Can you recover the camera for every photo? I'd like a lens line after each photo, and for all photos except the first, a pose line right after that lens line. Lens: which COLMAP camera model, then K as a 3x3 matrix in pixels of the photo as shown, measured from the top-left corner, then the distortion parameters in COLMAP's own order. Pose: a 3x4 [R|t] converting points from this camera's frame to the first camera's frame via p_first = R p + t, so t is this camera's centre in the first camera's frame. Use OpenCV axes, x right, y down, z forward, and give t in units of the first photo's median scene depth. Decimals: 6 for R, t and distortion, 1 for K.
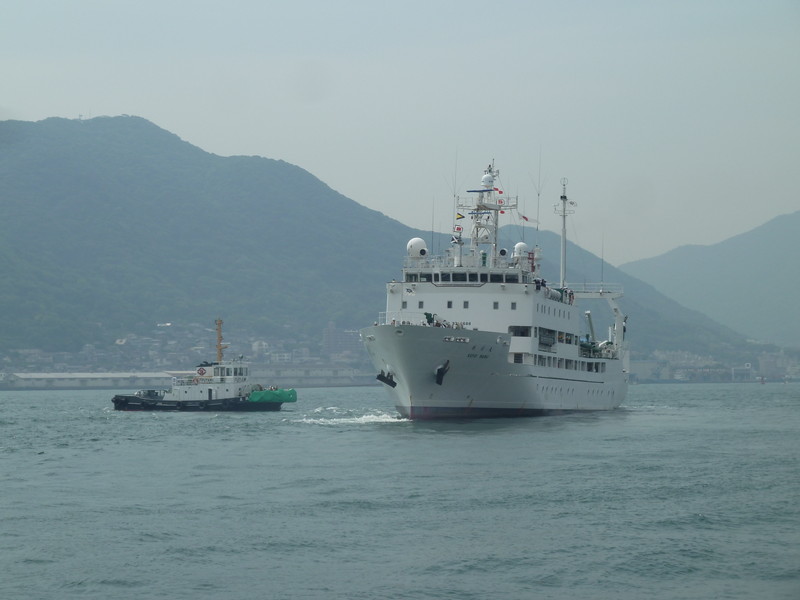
lens RADIAL K [[2302.5, 0, 400.0], [0, 2302.5, 300.0], [0, 0, 1]] dist [0.017677, -0.015133]
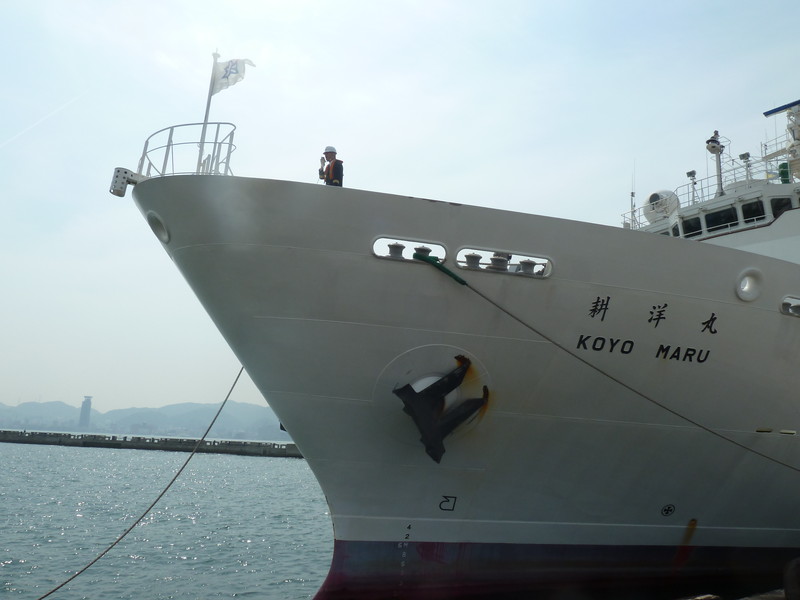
lens RADIAL K [[597.2, 0, 400.0], [0, 597.2, 300.0], [0, 0, 1]] dist [-0.028084, 0.006474]
pose [[0.750738, -0.116526, -0.650241, 0.052434], [-0.018414, 0.980246, -0.196924, 0.030080], [0.660343, 0.159812, 0.733763, 0.874618]]
